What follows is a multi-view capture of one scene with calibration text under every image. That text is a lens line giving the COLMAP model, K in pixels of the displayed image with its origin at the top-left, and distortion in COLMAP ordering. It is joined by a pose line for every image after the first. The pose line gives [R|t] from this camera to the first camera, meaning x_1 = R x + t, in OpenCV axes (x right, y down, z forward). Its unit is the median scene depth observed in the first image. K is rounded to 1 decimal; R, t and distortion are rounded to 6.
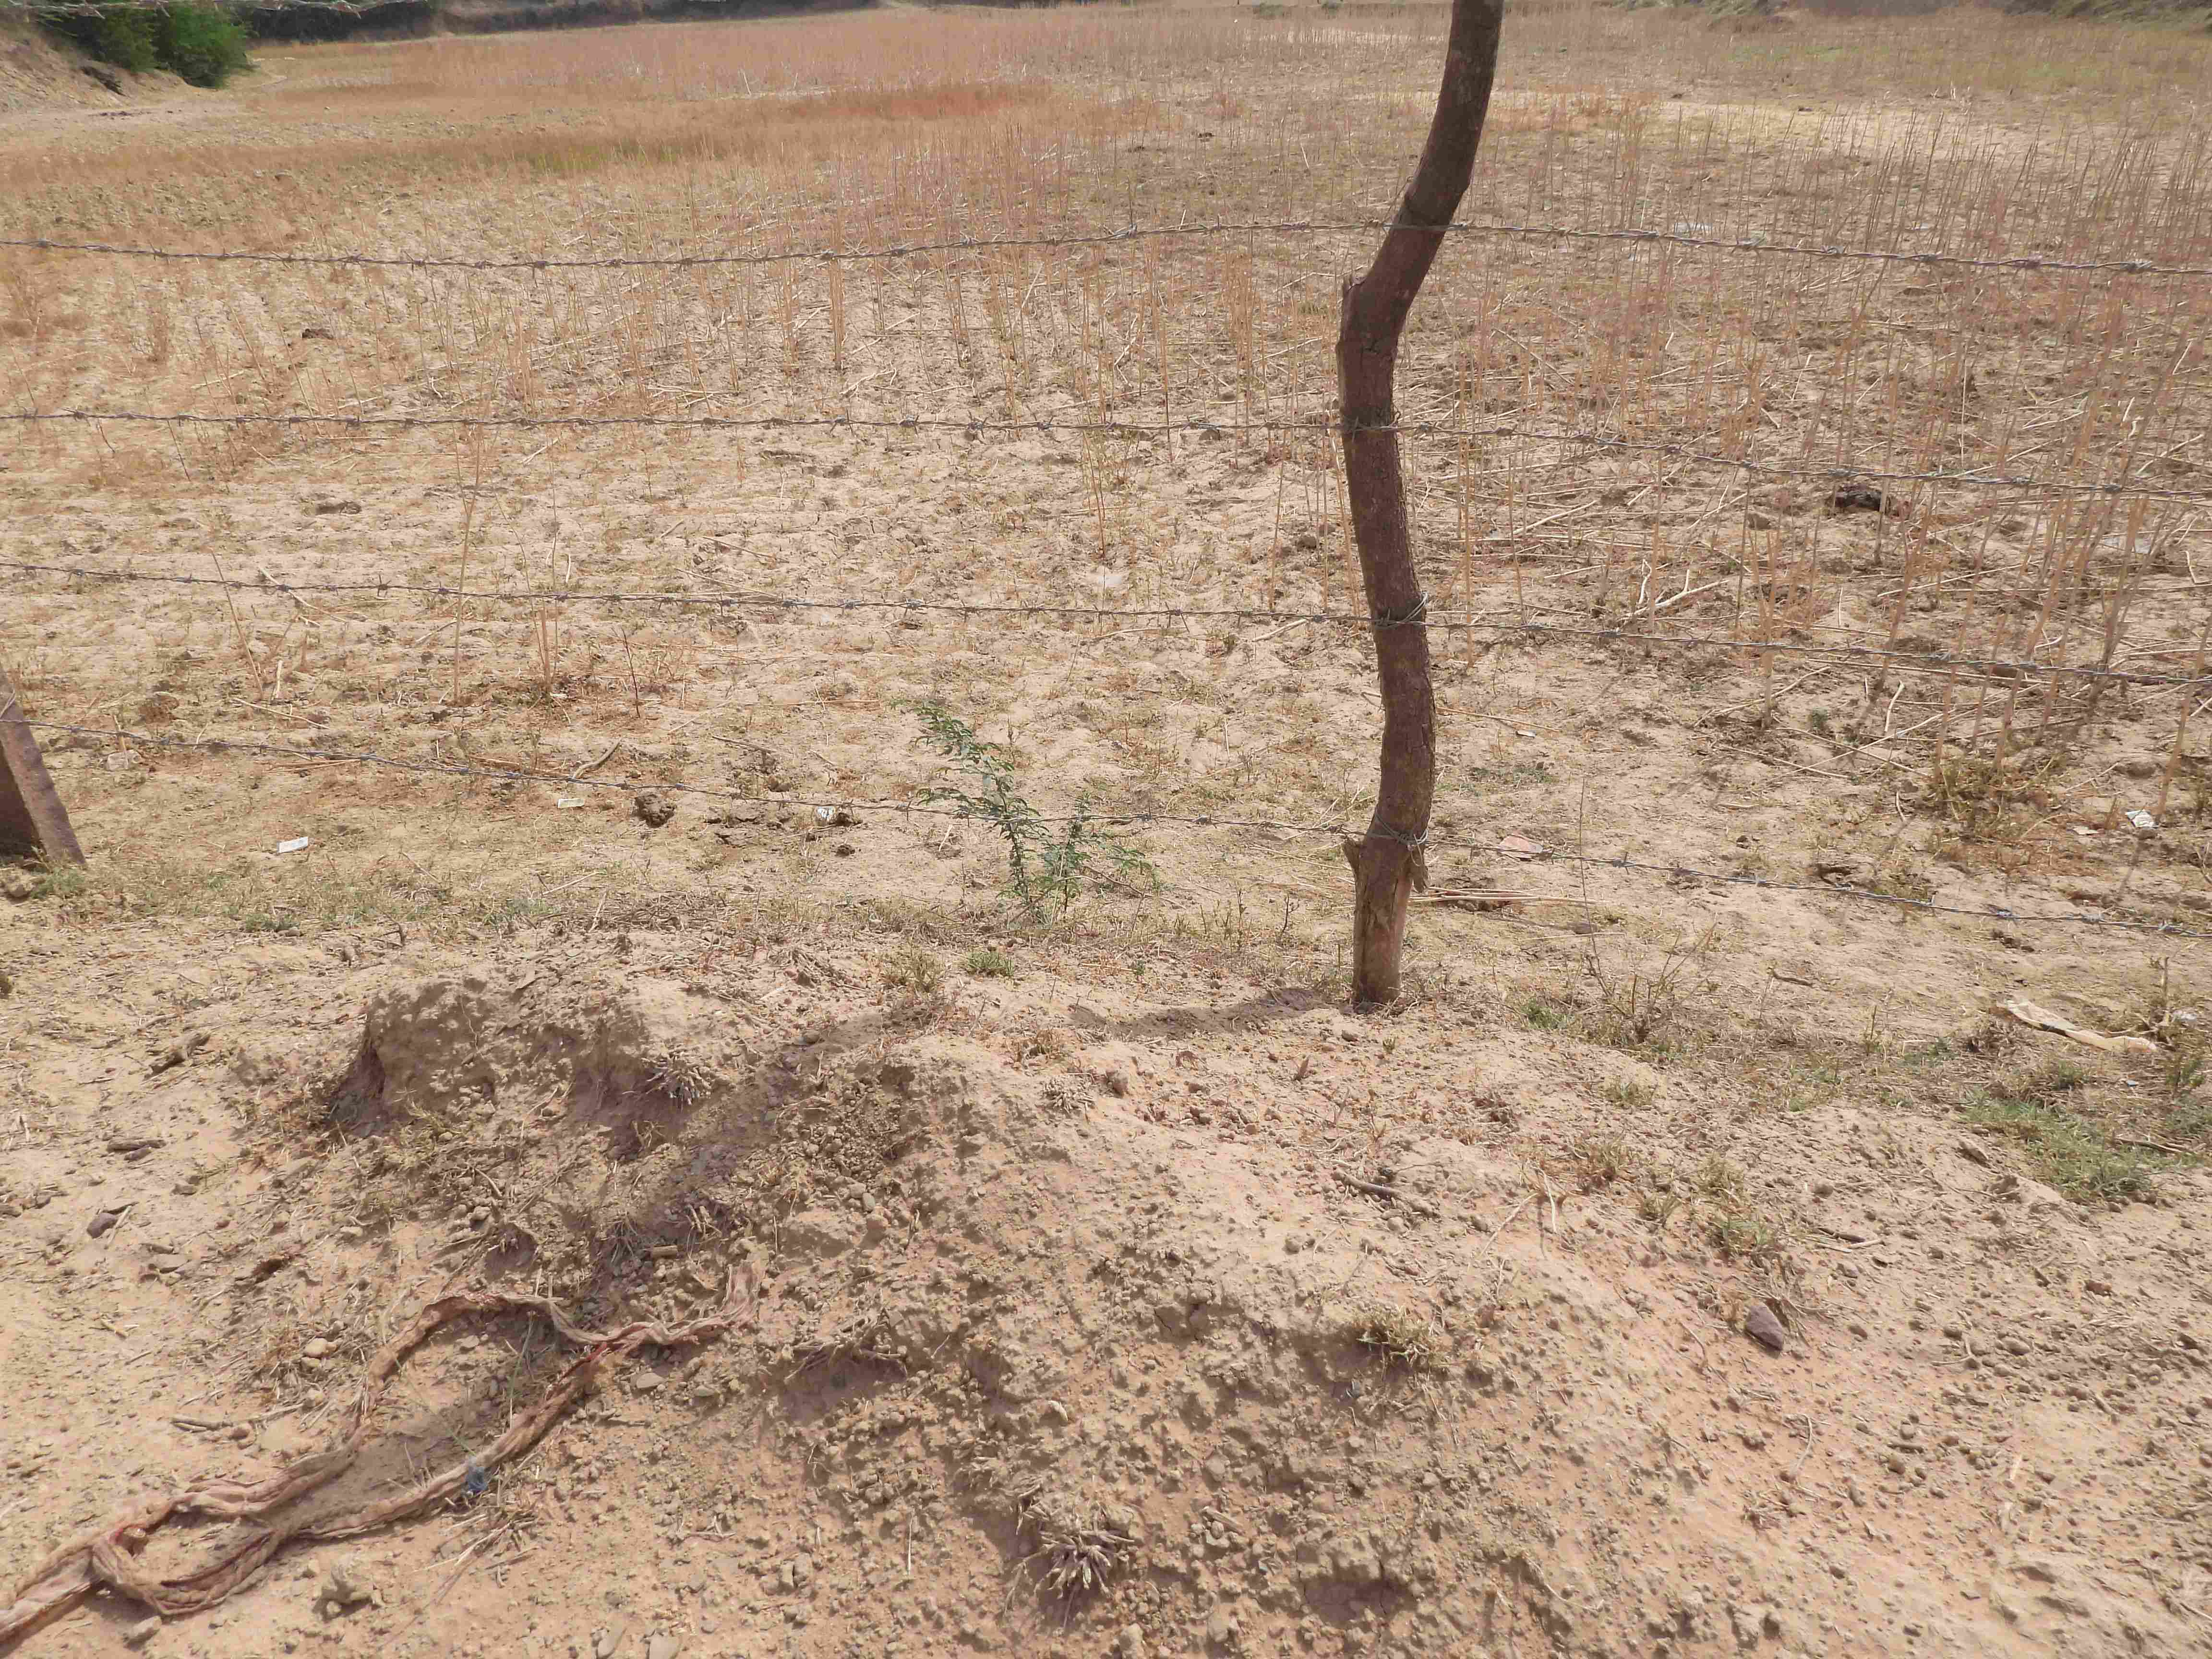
lens RADIAL K [[1587.7, 0, 1104.7], [0, 1587.7, 819.9], [0, 0, 1]] dist [-0.016253, 0.005830]
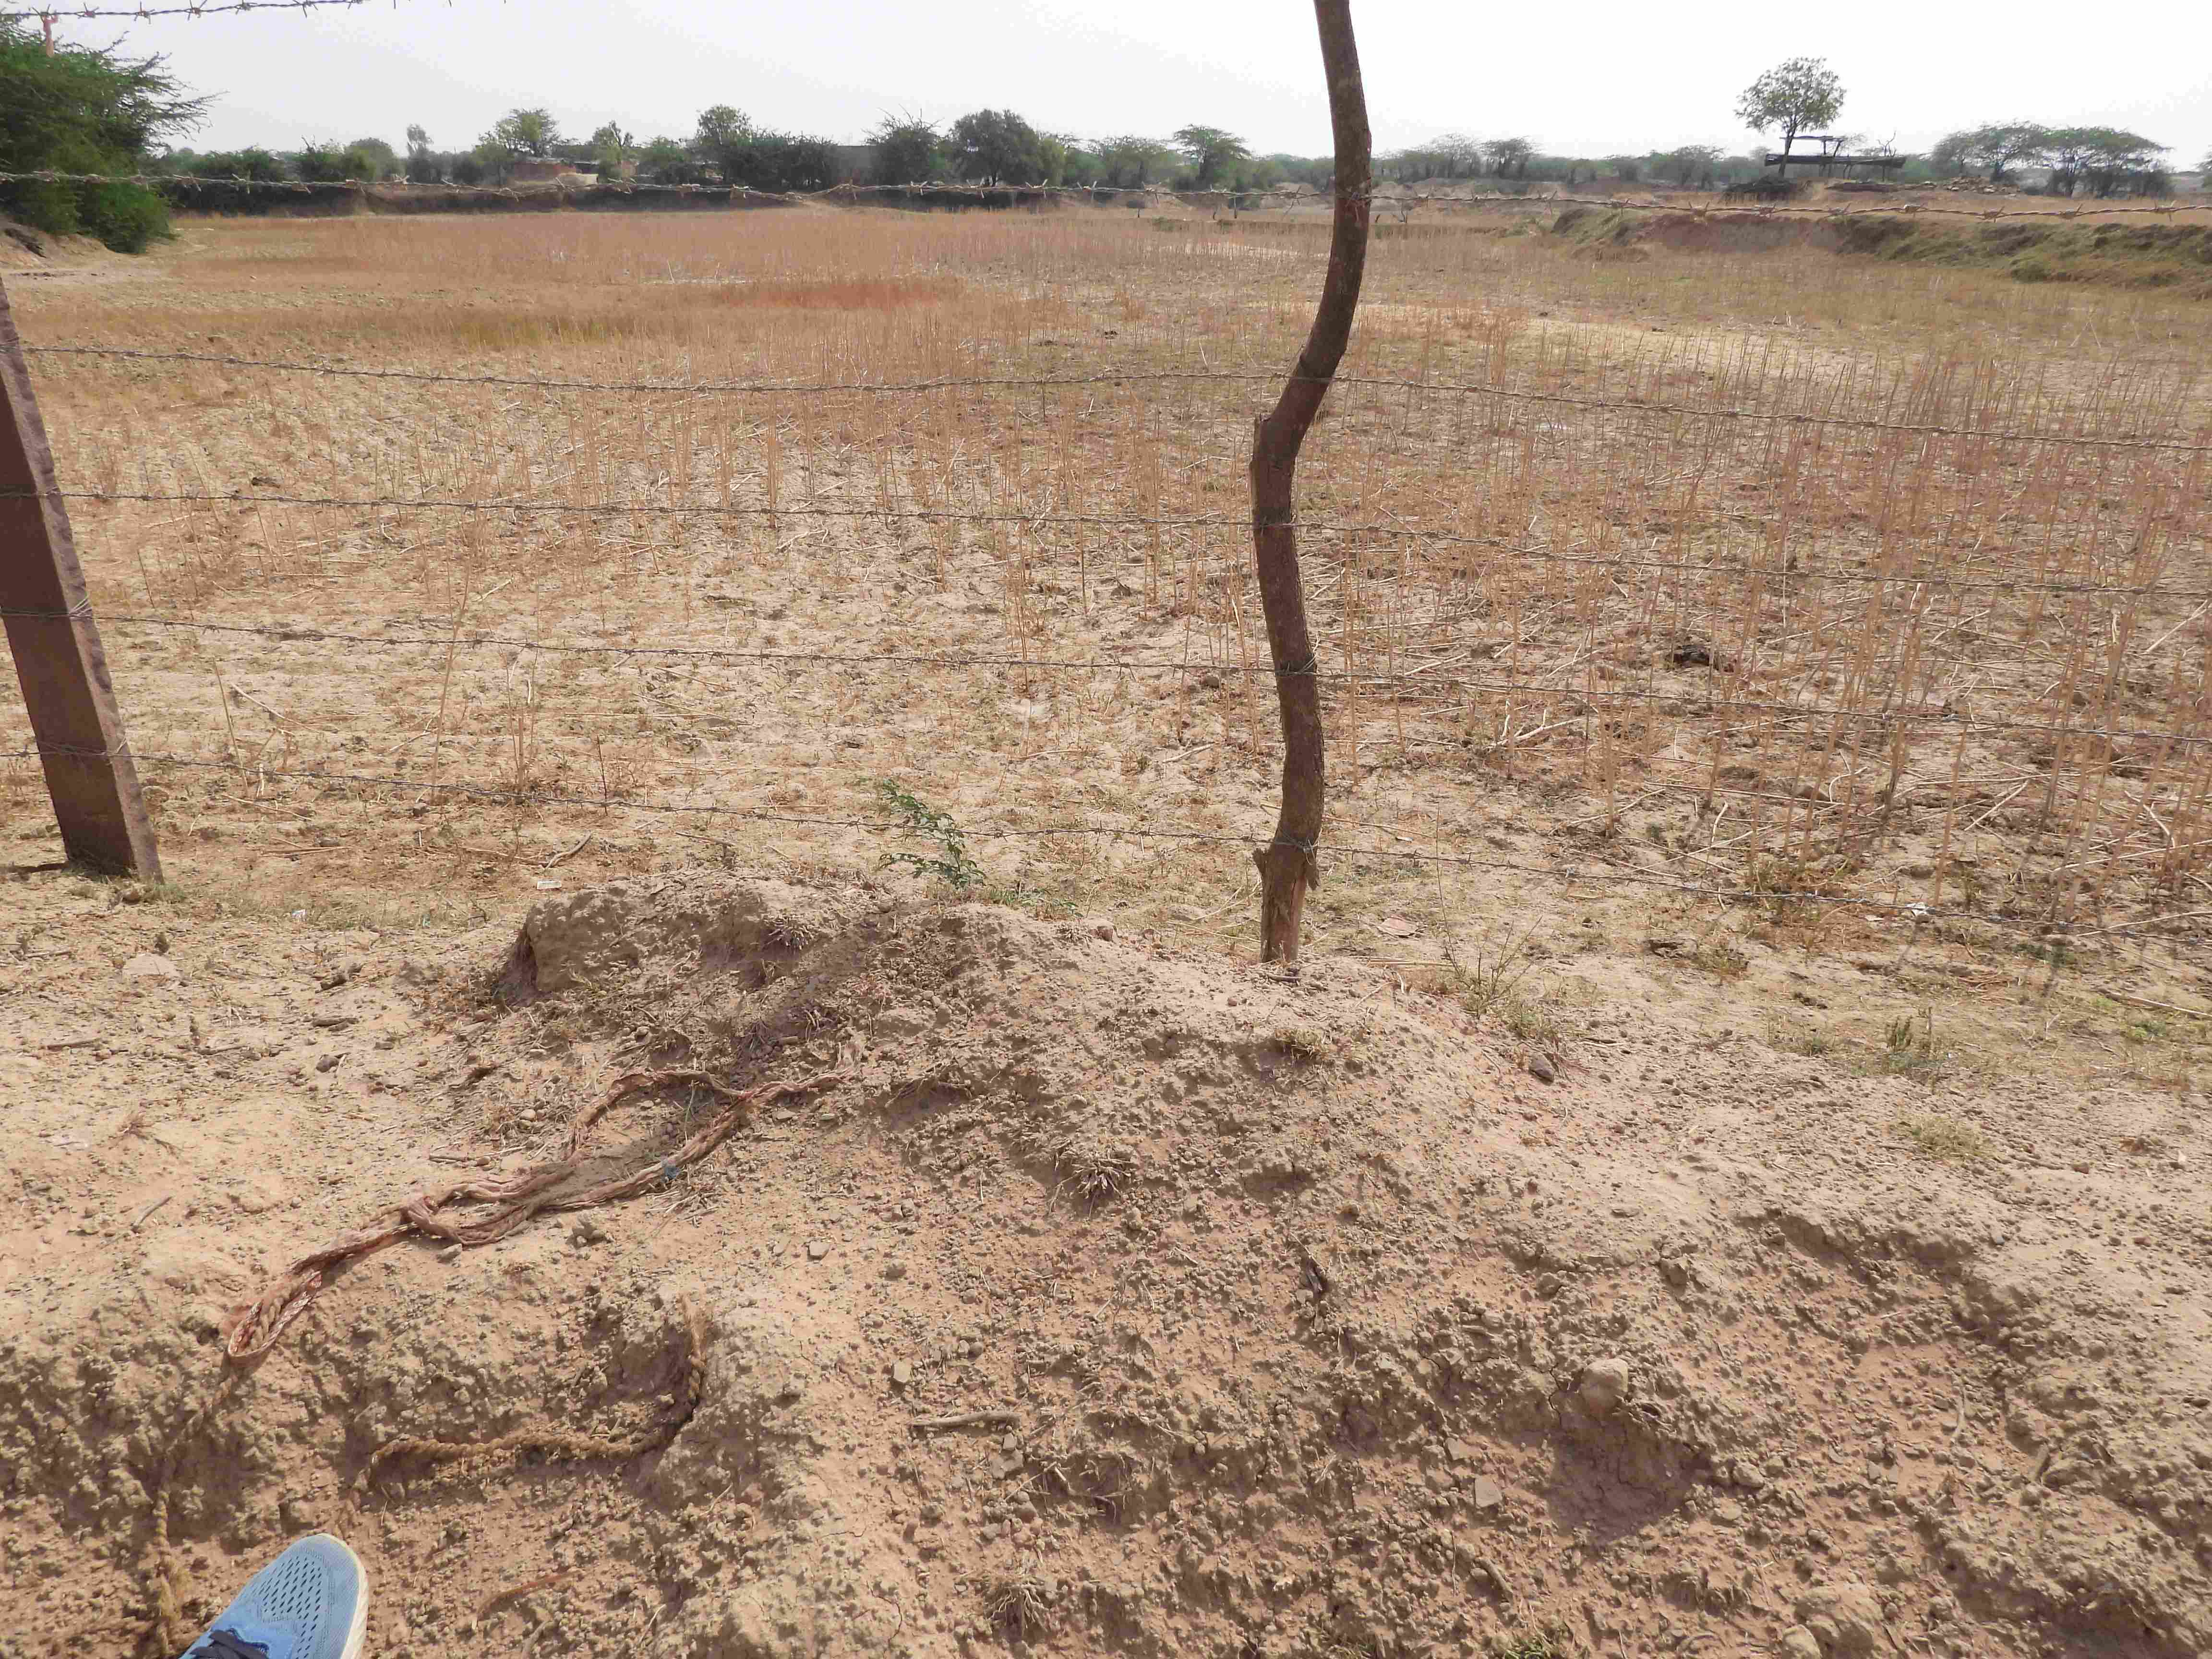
lens RADIAL K [[1587.7, 0, 1104.7], [0, 1587.7, 819.9], [0, 0, 1]] dist [-0.016253, 0.005830]
pose [[0.997686, 0.016421, 0.065981, -0.023423], [-0.009025, 0.993794, -0.110868, 0.058395], [-0.067392, 0.110016, 0.991642, -0.113415]]
